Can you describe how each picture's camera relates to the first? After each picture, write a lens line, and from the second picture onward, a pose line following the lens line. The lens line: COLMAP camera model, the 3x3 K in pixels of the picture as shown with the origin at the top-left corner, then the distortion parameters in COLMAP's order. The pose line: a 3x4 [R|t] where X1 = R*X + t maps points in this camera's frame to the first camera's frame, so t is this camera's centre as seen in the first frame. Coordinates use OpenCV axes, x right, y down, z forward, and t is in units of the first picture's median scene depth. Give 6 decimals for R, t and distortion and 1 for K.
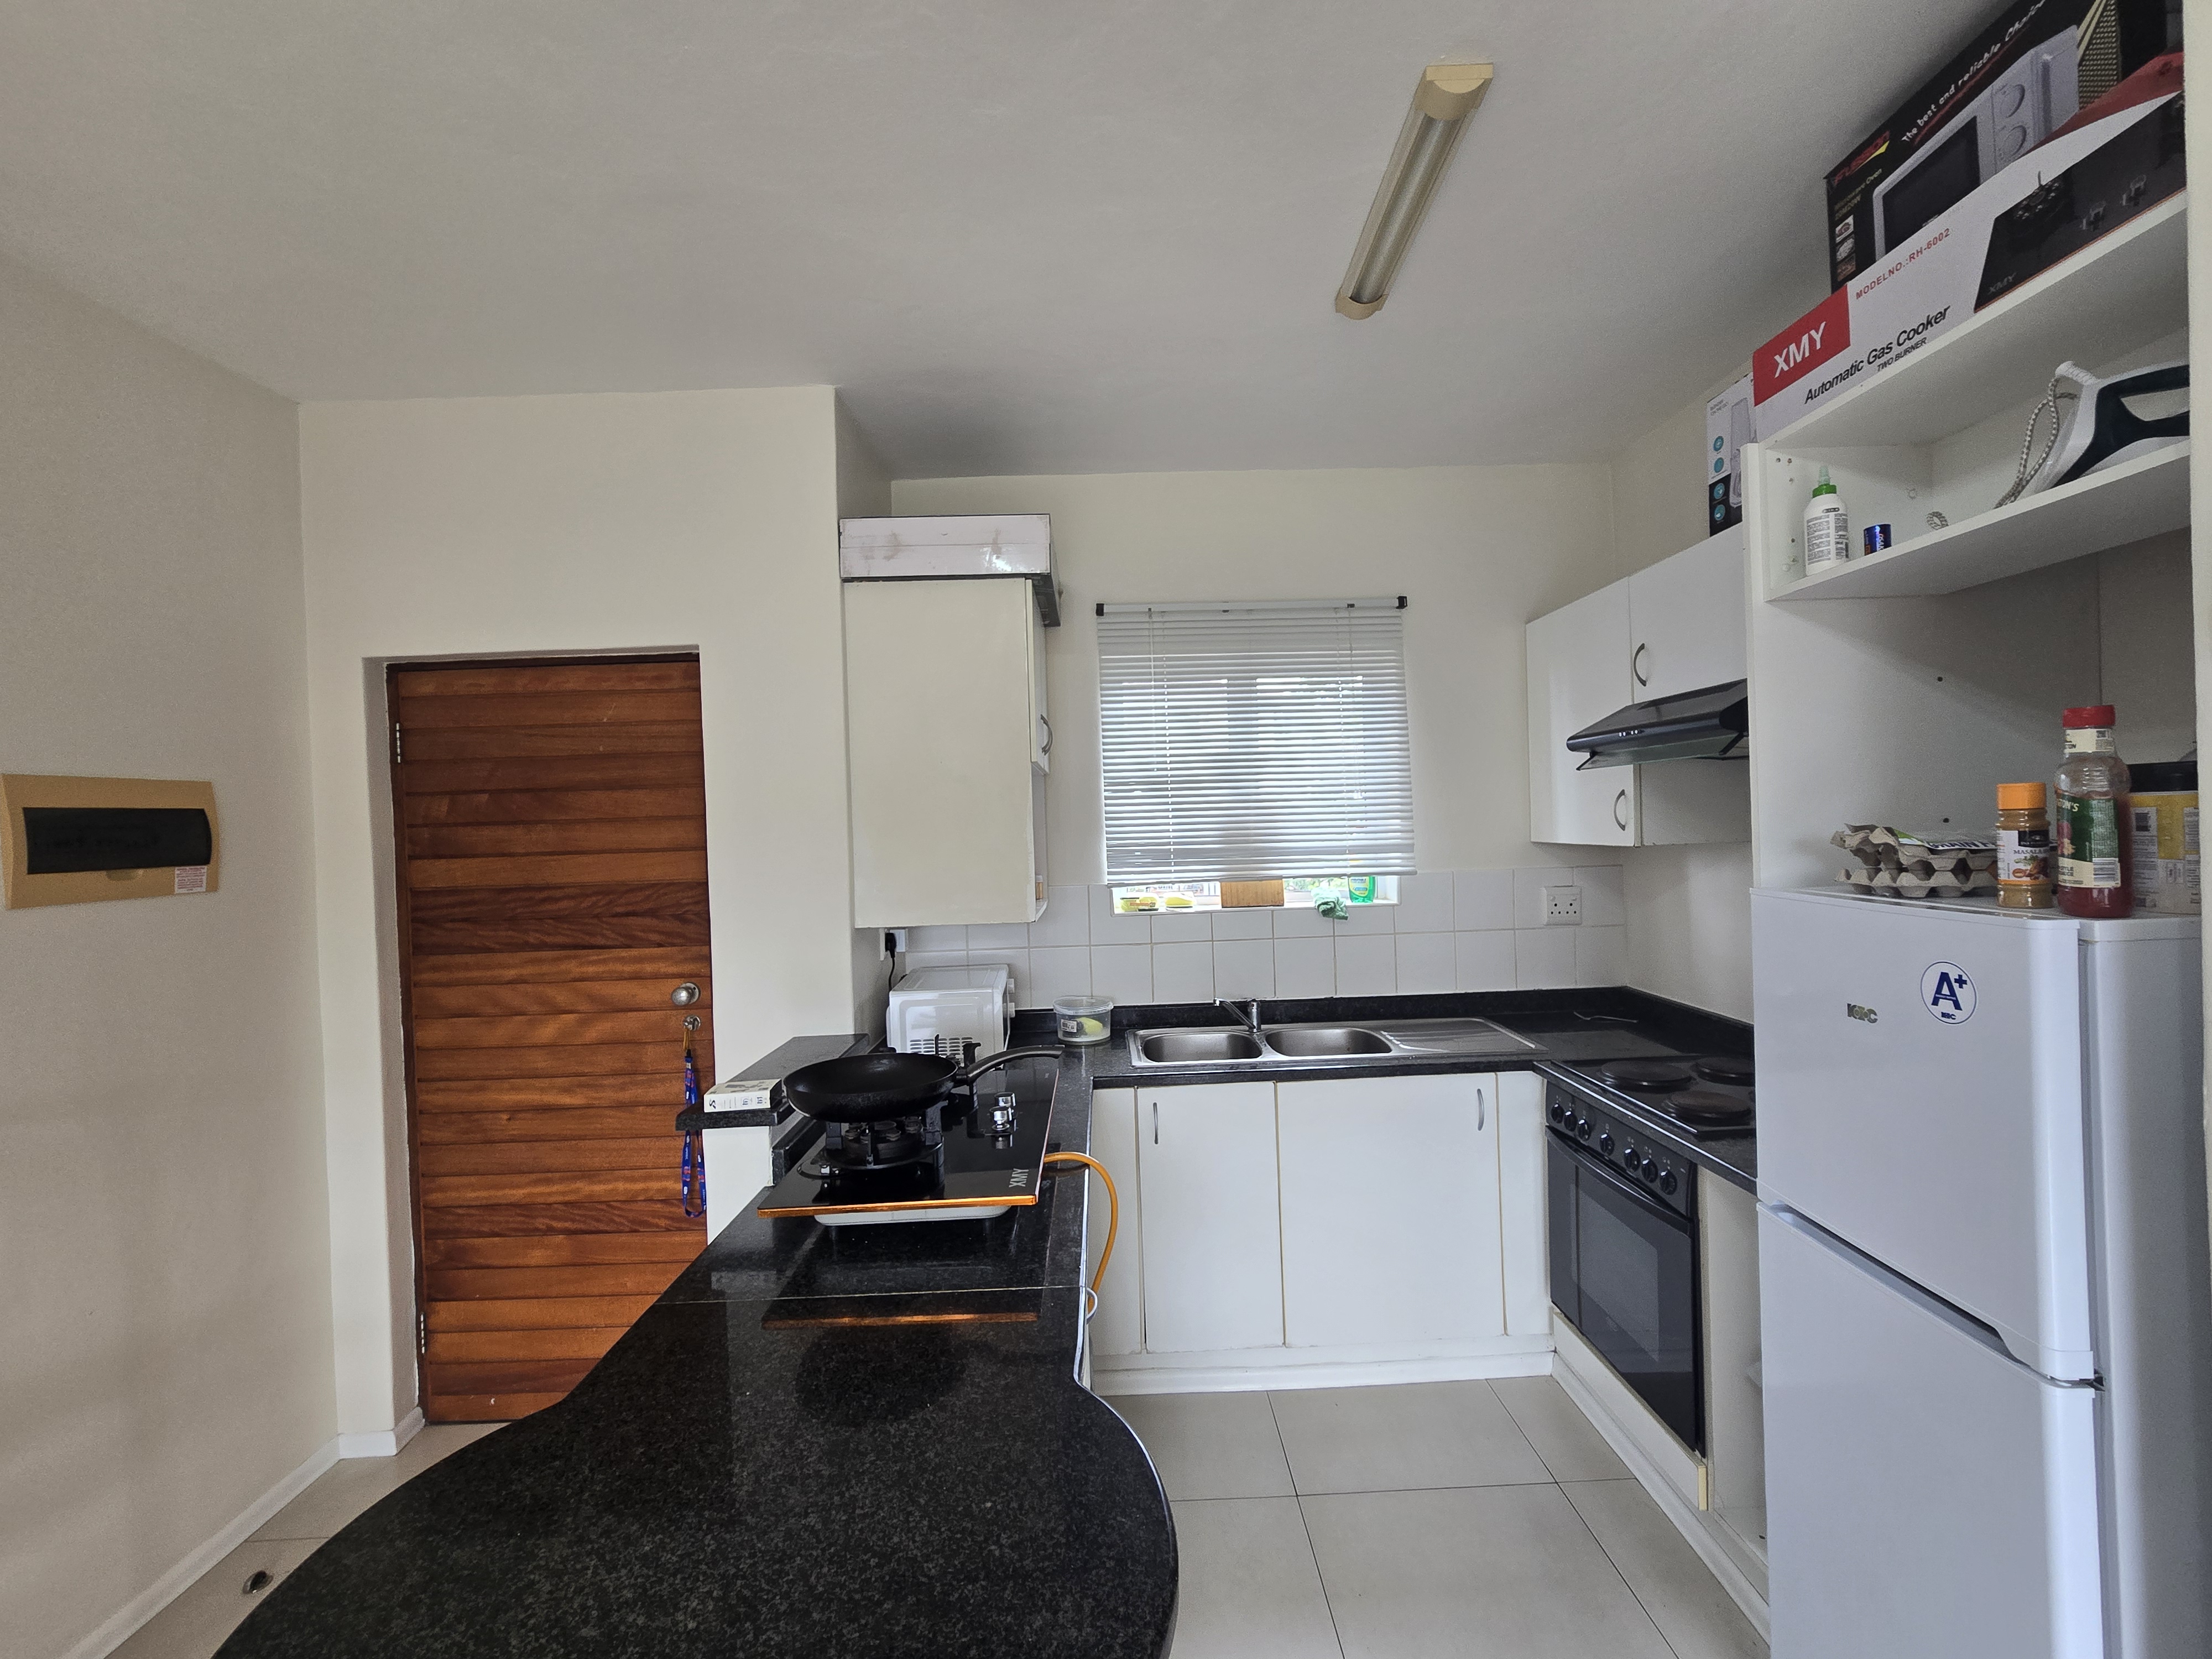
lens RADIAL K [[893.2, 0, 1113.4], [0, 893.2, 838.8], [0, 0, 1]] dist [-0.005647, 0.003365]
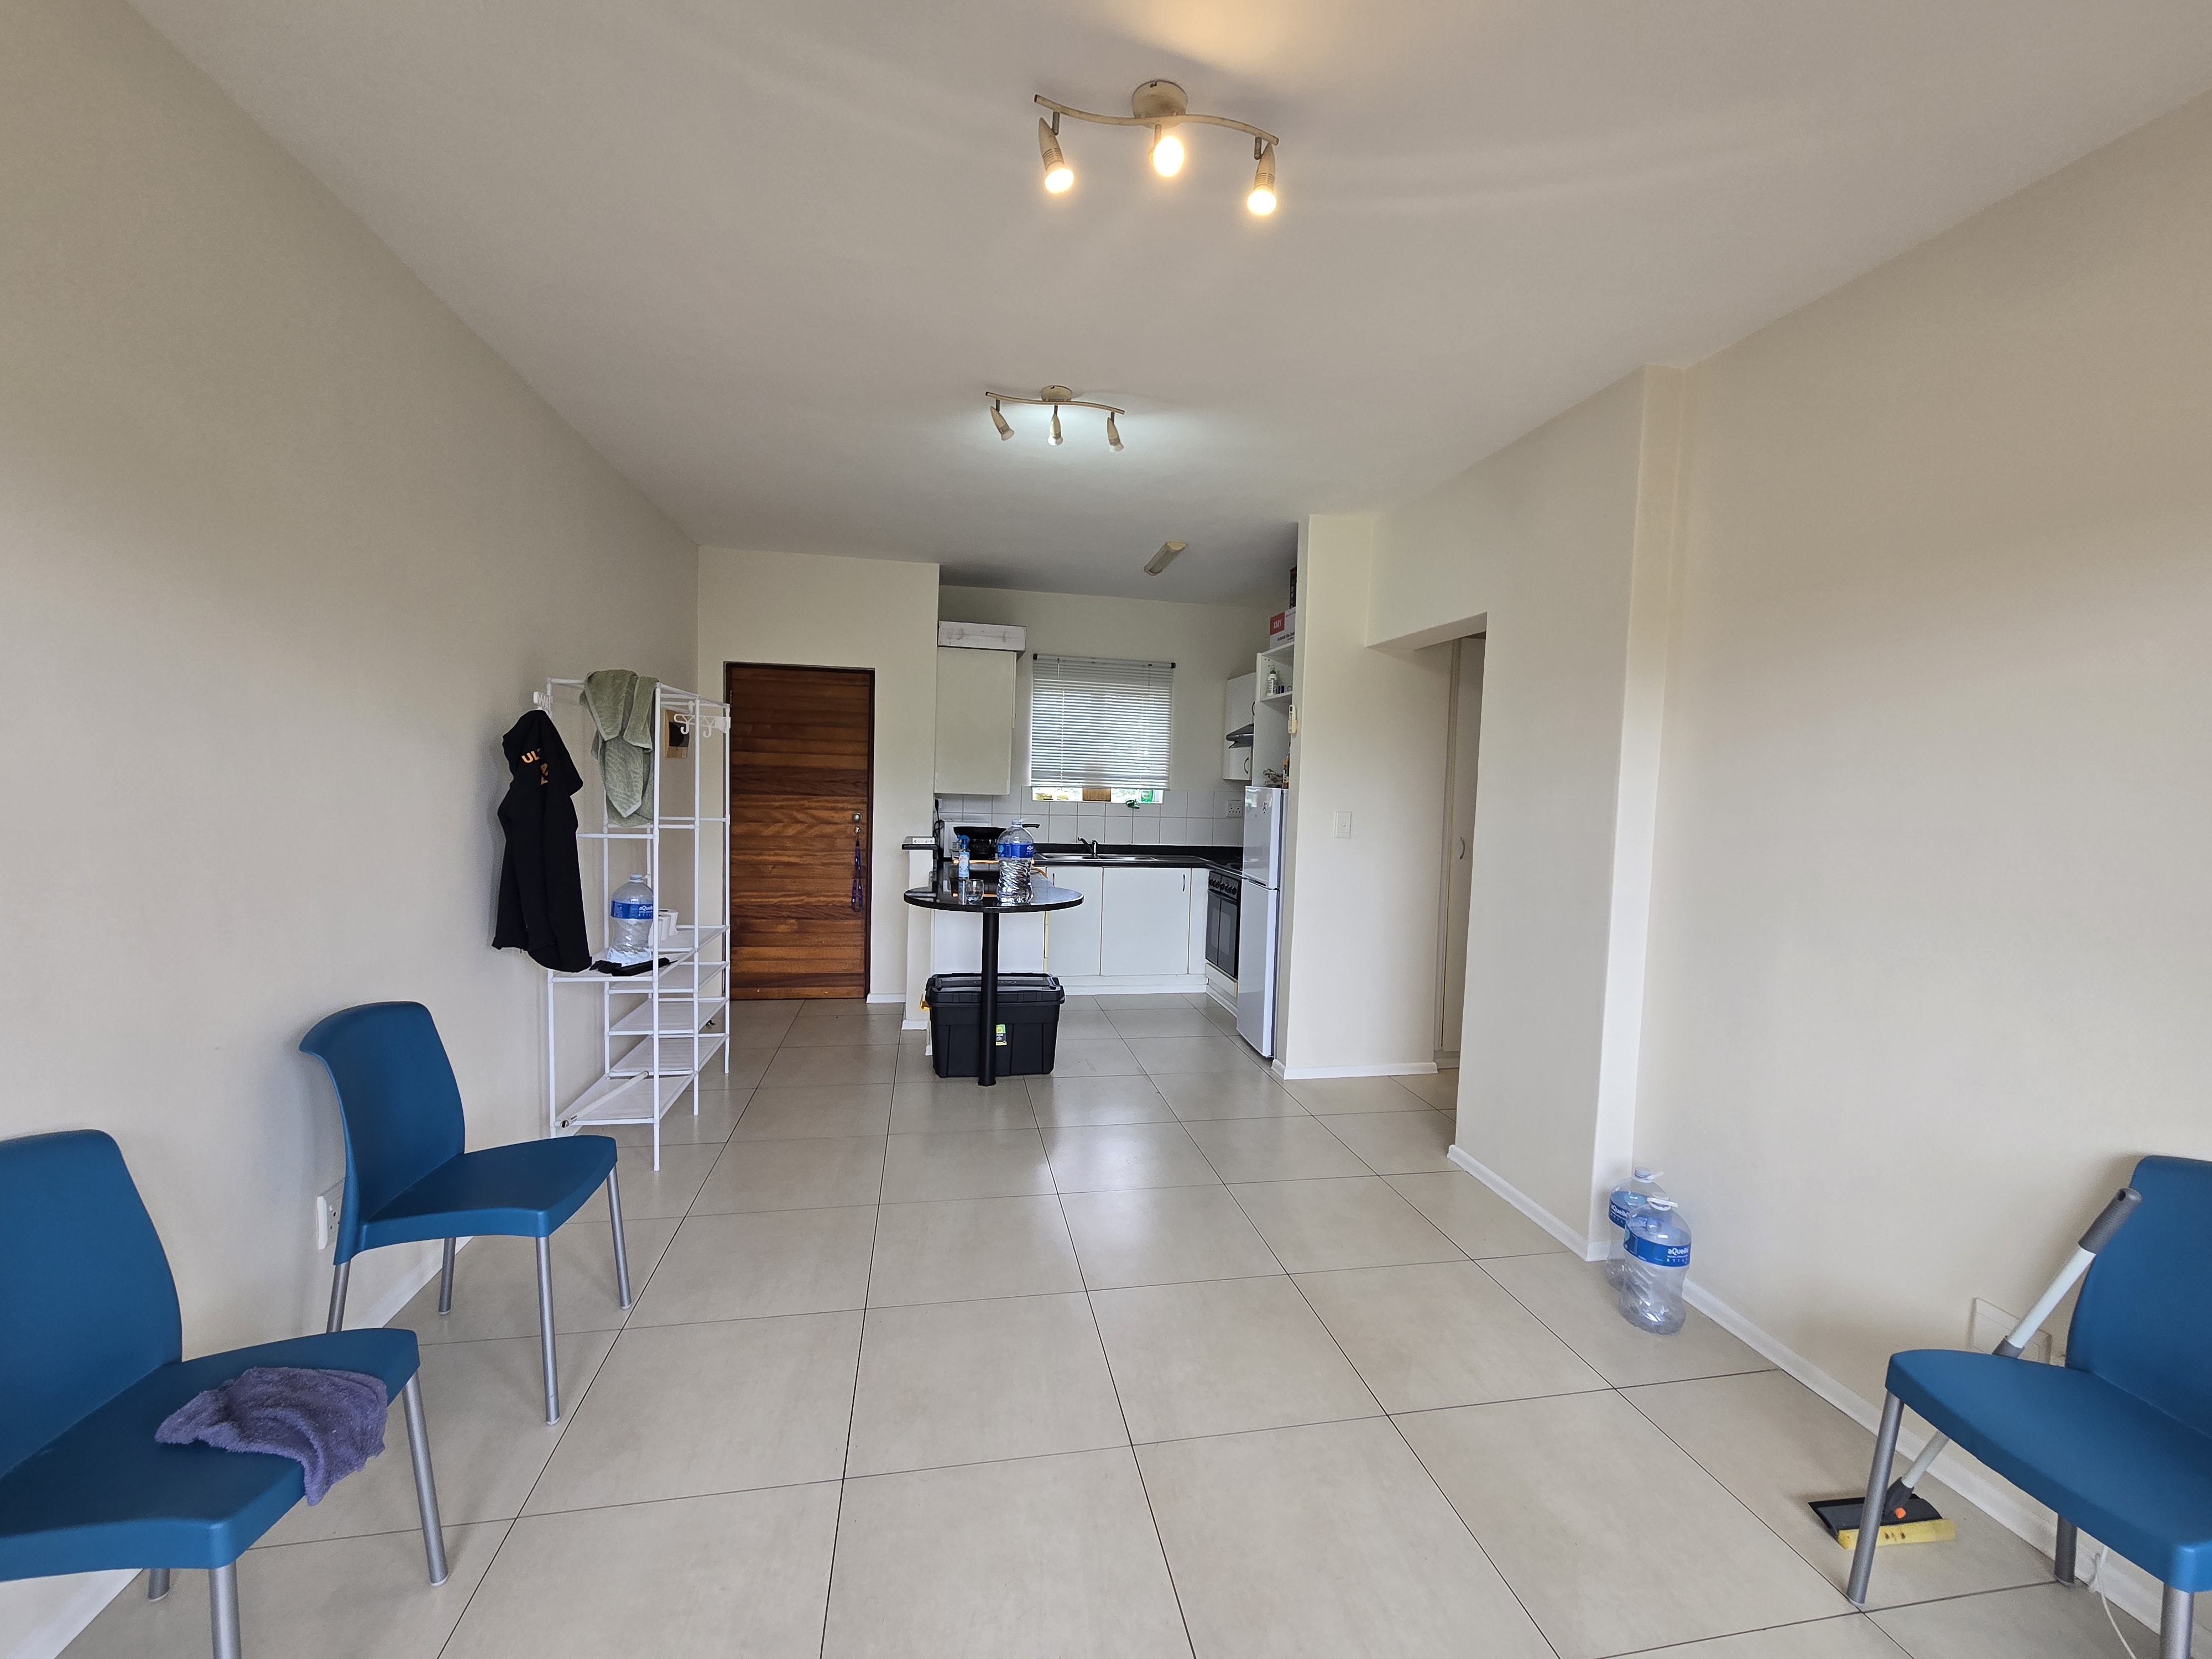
lens RADIAL K [[893.2, 0, 1119.6], [0, 893.2, 832.8], [0, 0, 1]] dist [-0.005647, 0.003365]
pose [[0.979054, 0.052868, 0.196619, -0.261898], [-0.062324, 0.997163, 0.042214, 0.072817], [-0.193830, -0.053583, 0.979571, -1.405184]]
